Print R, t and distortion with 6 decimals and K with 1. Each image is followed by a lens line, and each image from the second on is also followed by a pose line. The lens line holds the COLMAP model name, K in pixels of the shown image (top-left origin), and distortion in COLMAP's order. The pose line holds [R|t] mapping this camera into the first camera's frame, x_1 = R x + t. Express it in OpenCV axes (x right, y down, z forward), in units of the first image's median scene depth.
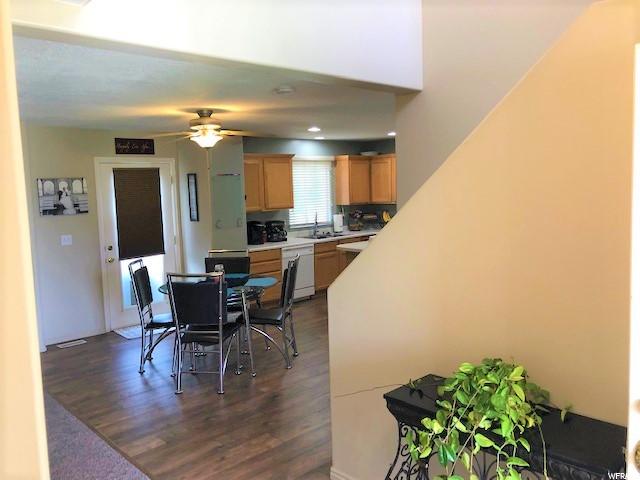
lens RADIAL K [[535.0, 0, 319.9], [0, 535.0, 241.2], [0, 0, 1]] dist [0.009228, -0.030706]
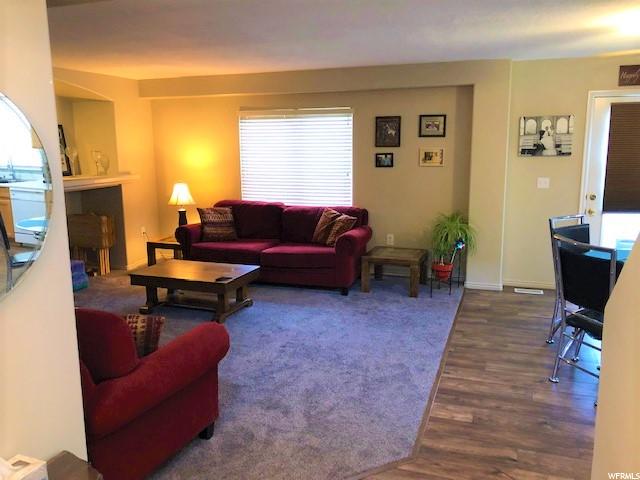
lens RADIAL K [[535.0, 0, 331.7], [0, 535.0, 227.8], [0, 0, 1]] dist [0.009228, -0.030706]
pose [[0.428072, 0.173048, -0.887022, 0.220644], [-0.087458, 0.984822, 0.149920, -0.033454], [0.899503, 0.013401, 0.436710, 0.258607]]
